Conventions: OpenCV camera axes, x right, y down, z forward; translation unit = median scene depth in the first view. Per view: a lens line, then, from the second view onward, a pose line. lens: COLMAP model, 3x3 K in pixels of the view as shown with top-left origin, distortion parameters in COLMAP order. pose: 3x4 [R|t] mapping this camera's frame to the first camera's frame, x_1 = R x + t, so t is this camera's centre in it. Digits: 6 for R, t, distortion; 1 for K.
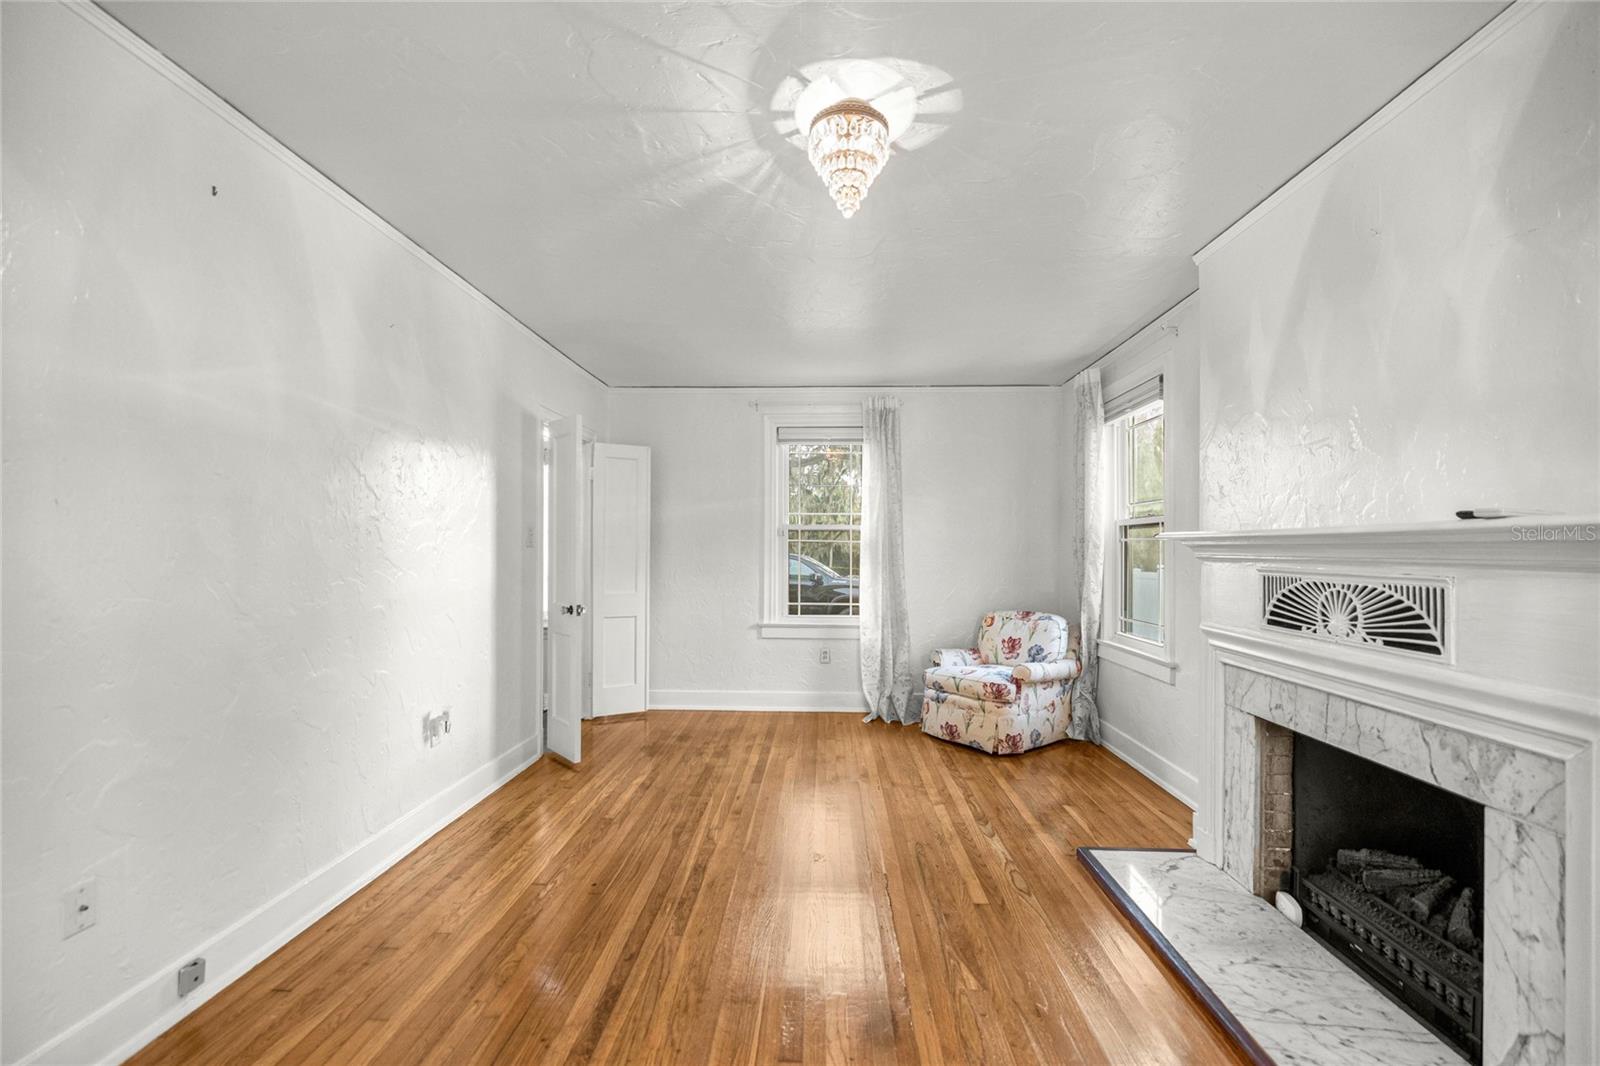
lens RADIAL K [[670.2, 0, 796.5], [0, 670.2, 534.2], [0, 0, 1]] dist [-0.001092, -0.000535]
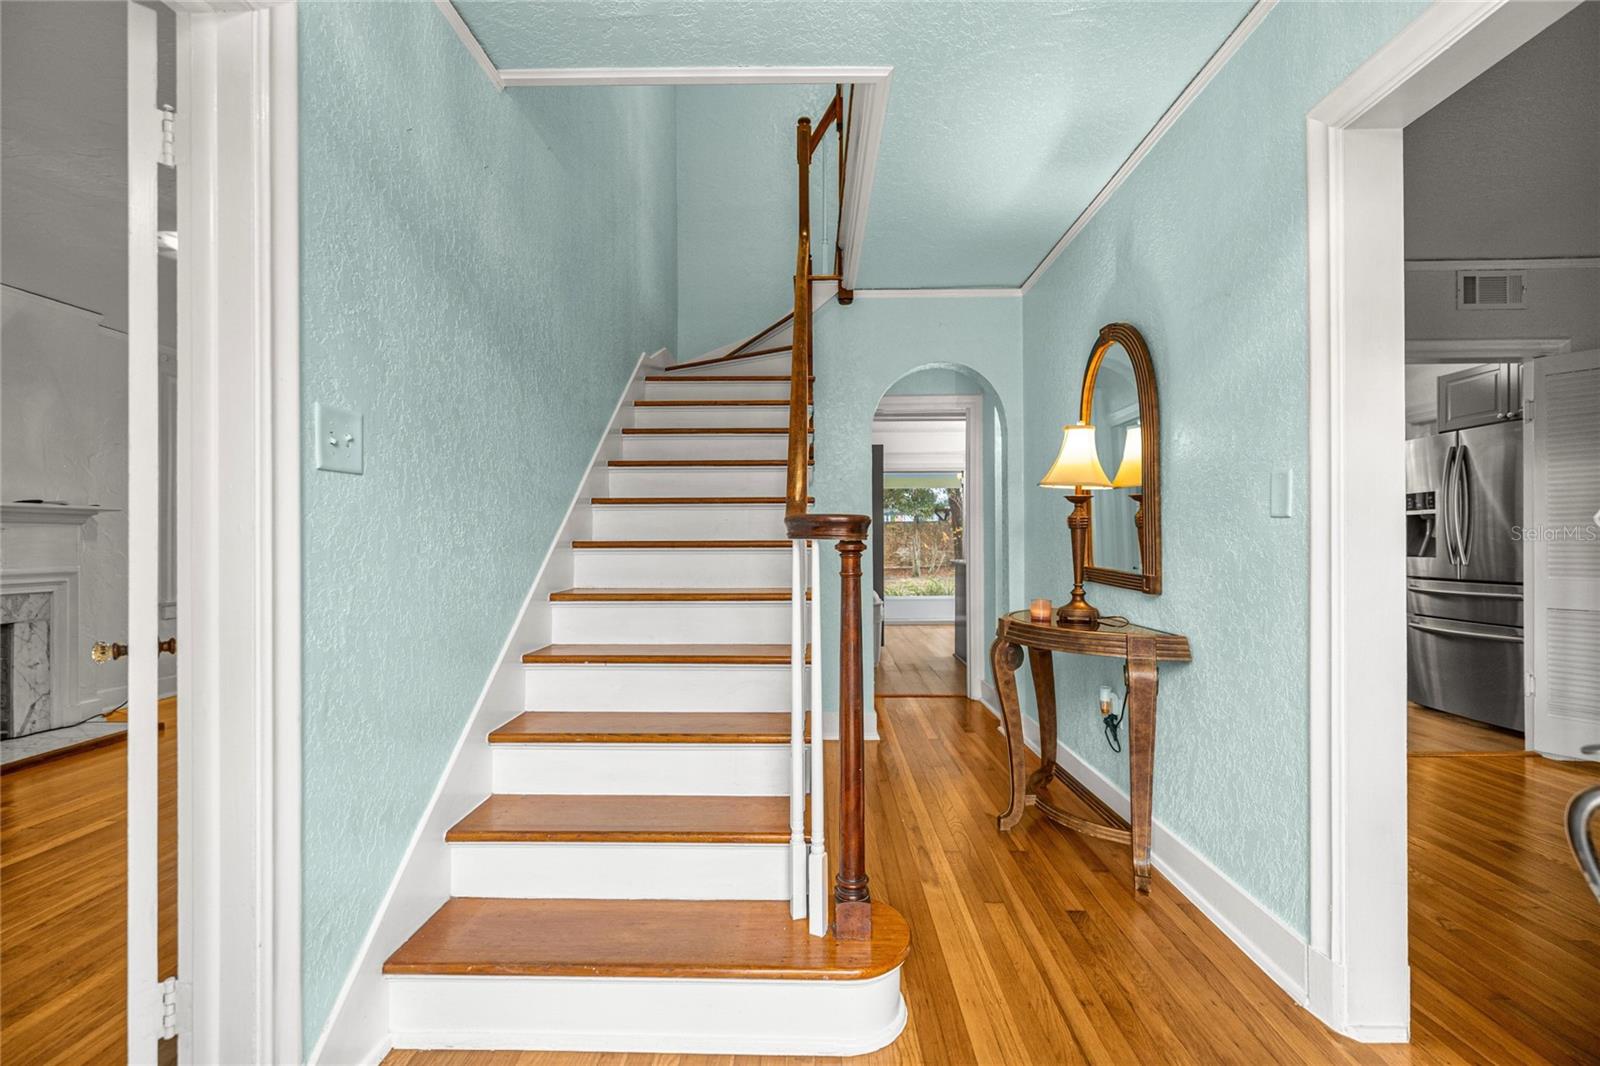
lens RADIAL K [[670.2, 0, 796.5], [0, 670.2, 534.2], [0, 0, 1]] dist [-0.001092, -0.000535]
pose [[-0.999801, -0.001371, -0.019891, -1.148686], [-0.000845, 0.999650, -0.026441, 0.102384], [0.019920, -0.026419, -0.999452, 2.325520]]
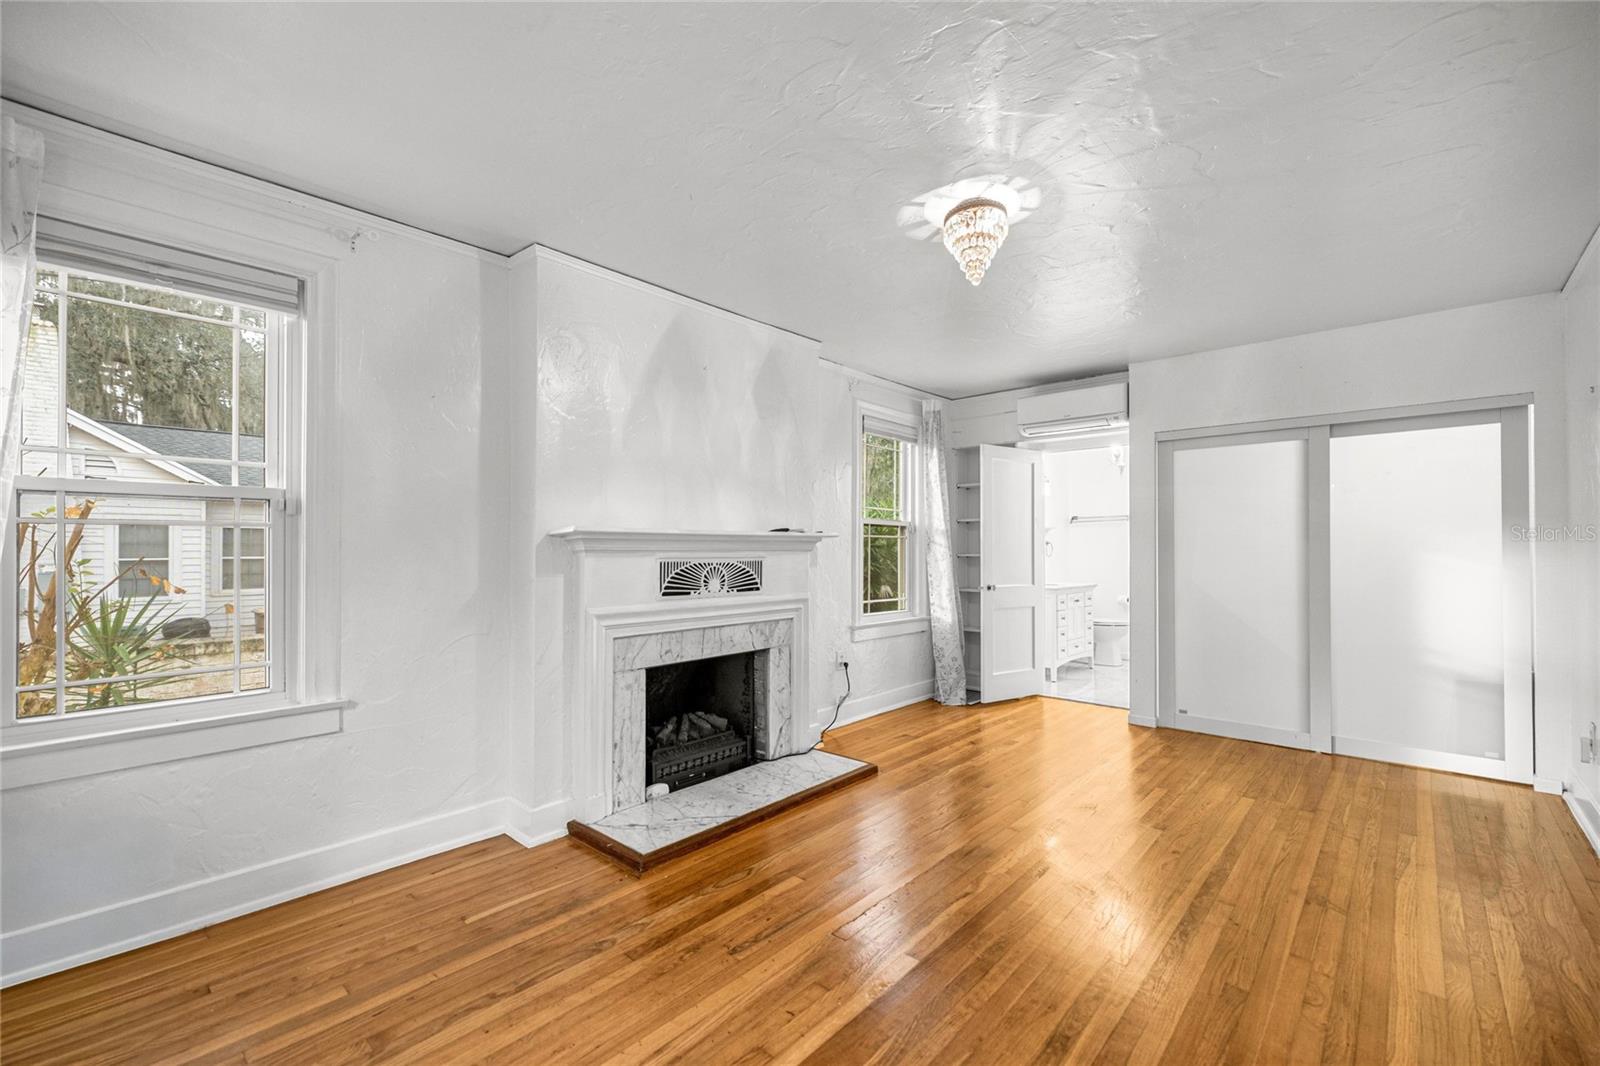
lens RADIAL K [[670.2, 0, 796.5], [0, 670.2, 534.2], [0, 0, 1]] dist [-0.001092, -0.000535]
pose [[-0.766127, 0.006699, 0.642654, -0.422070], [-0.018330, 0.999311, -0.032268, 0.044787], [-0.642428, -0.036501, -0.765477, 1.917748]]
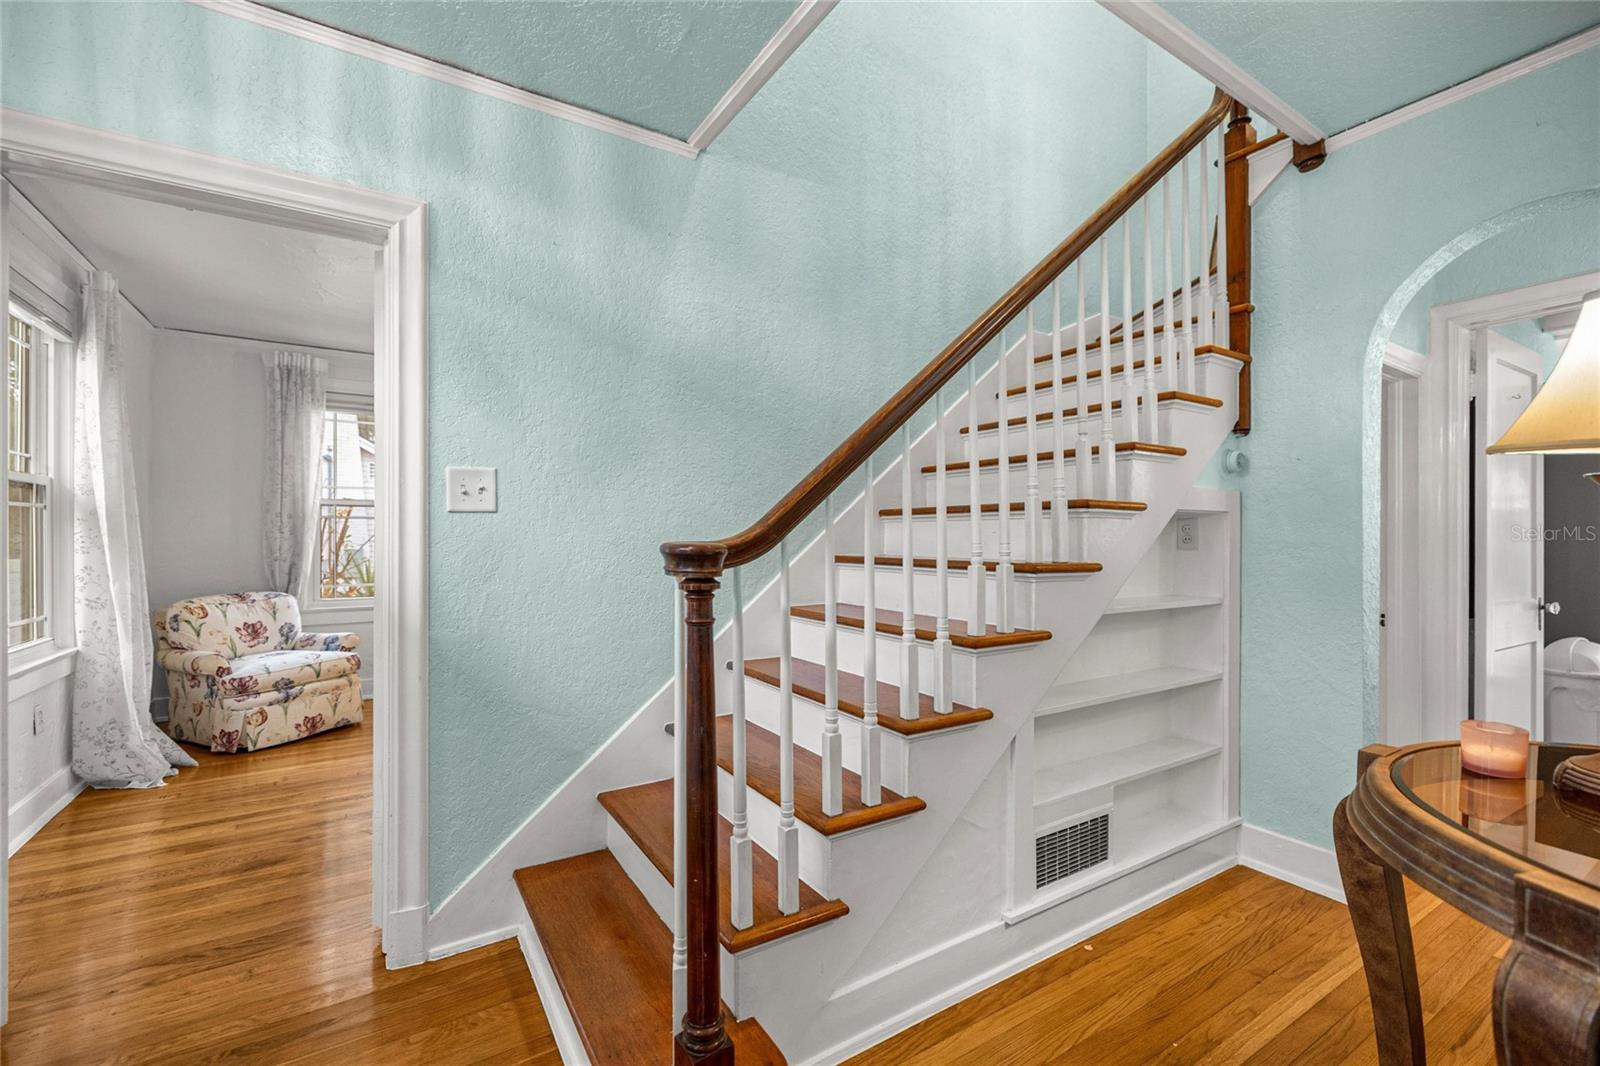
lens RADIAL K [[693.8, 0, 800.0], [0, 693.8, 533.0], [0, 0, 1]] dist [0.002817, 0.000412]
pose [[-0.574512, -0.003696, 0.818488, -1.724326], [-0.019922, 0.999757, -0.009469, 0.059356], [-0.818254, -0.021746, -0.574445, 1.893437]]
